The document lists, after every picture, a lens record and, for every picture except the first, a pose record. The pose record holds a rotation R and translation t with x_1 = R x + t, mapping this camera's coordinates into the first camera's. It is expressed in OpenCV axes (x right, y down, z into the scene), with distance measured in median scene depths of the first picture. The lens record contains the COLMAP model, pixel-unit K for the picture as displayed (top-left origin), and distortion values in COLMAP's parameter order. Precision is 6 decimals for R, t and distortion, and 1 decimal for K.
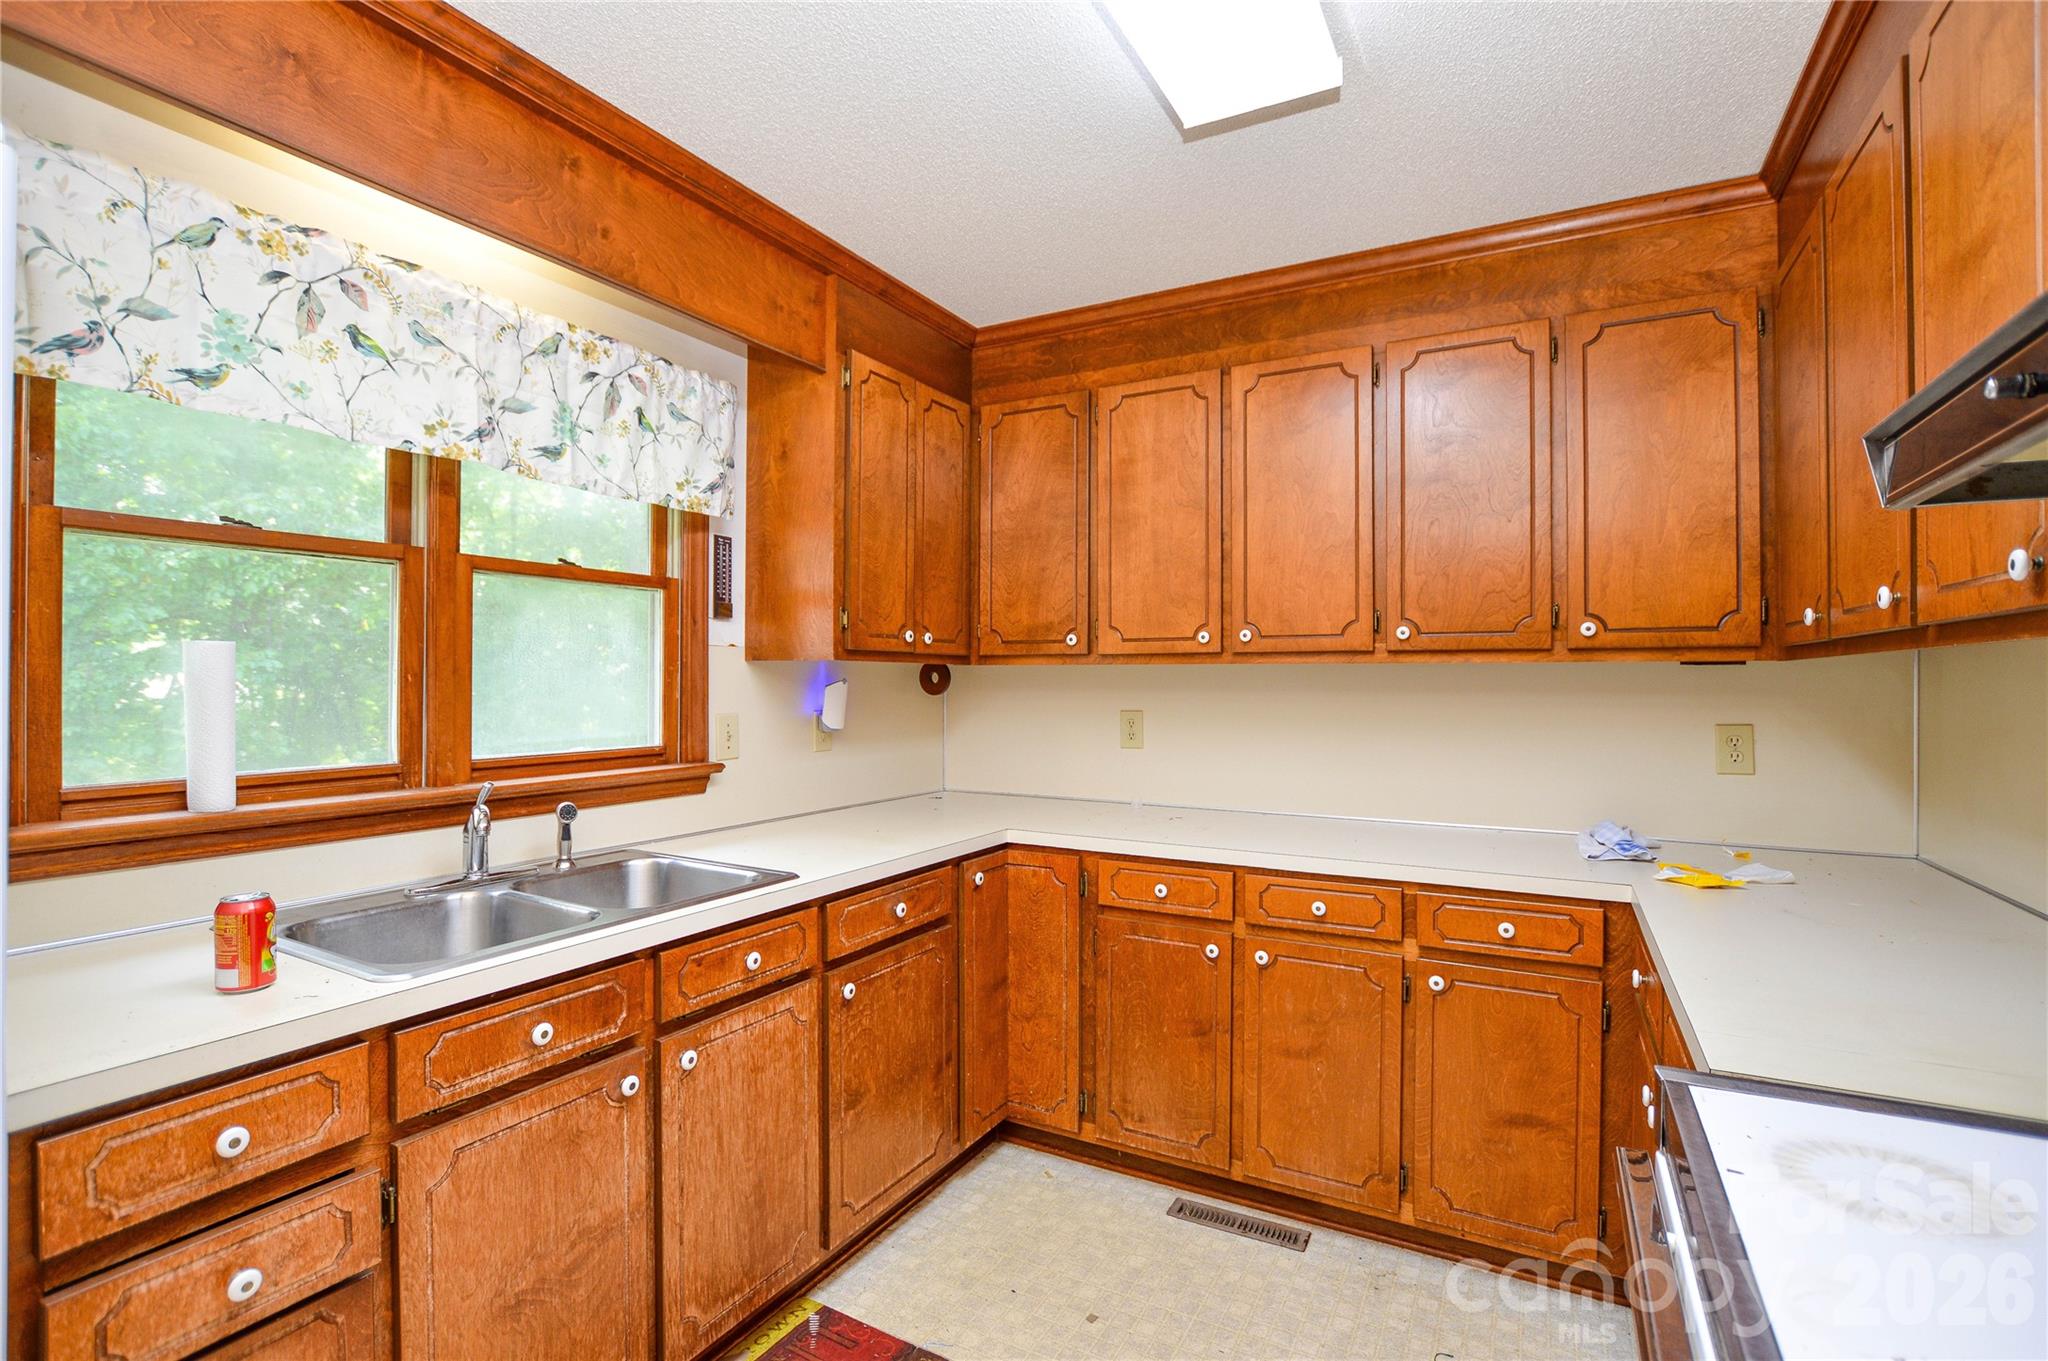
lens RADIAL K [[935.6, 0, 994.3], [0, 935.6, 680.5], [0, 0, 1]] dist [-0.032040, 0.004206]
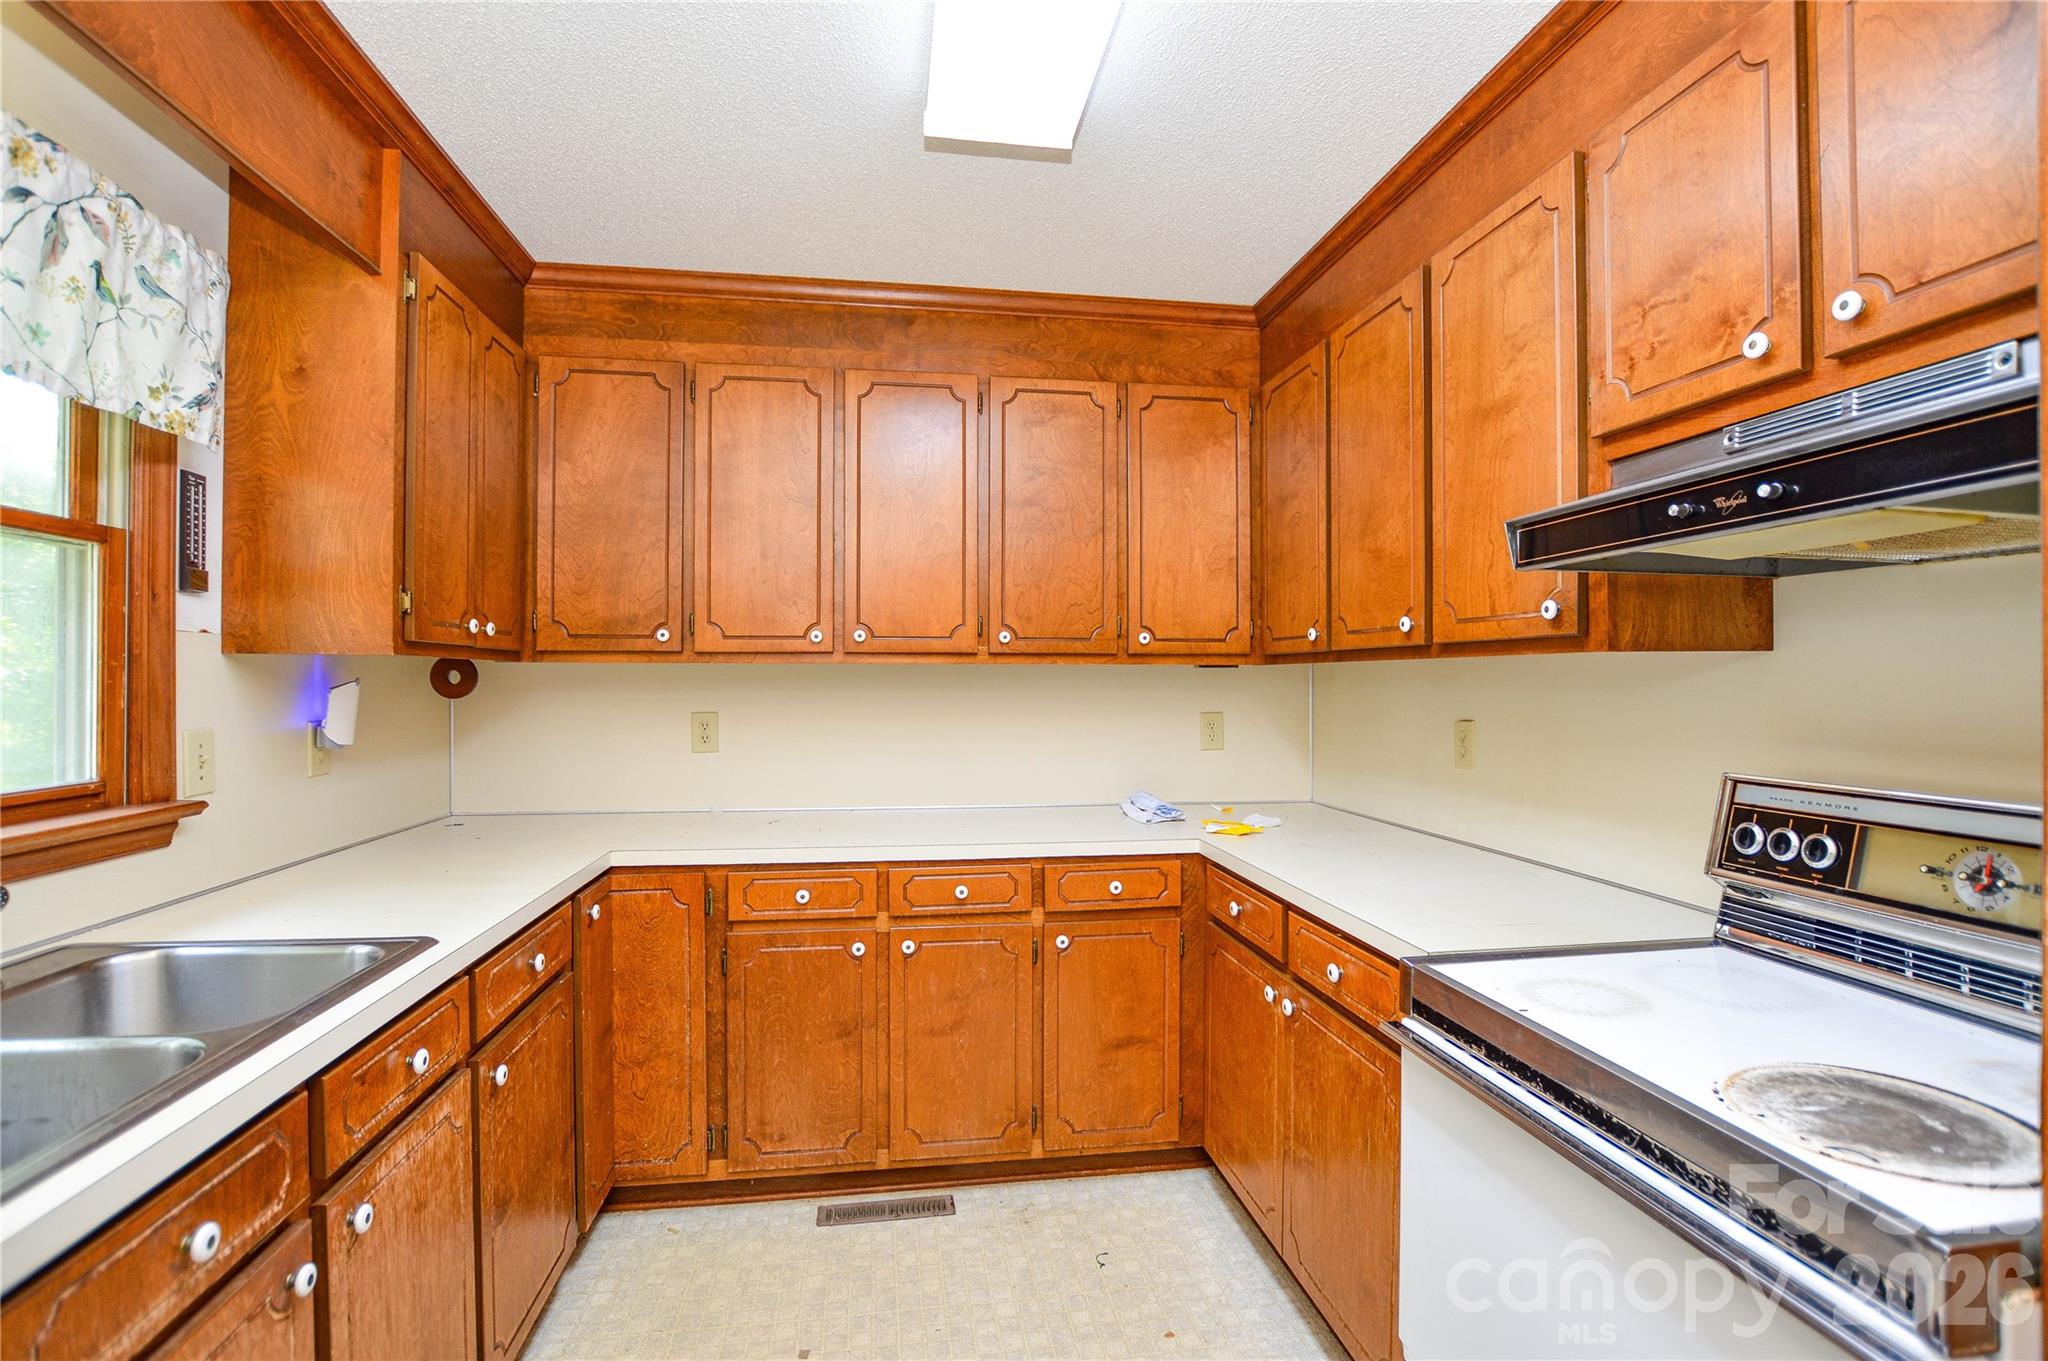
lens RADIAL K [[935.6, 0, 1015.4], [0, 935.6, 681.1], [0, 0, 1]] dist [-0.032040, 0.004206]
pose [[0.791417, -0.002352, 0.611272, -0.247494], [0.001192, 0.999997, 0.002304, -0.001201], [-0.611275, -0.001095, 0.791417, 0.100247]]
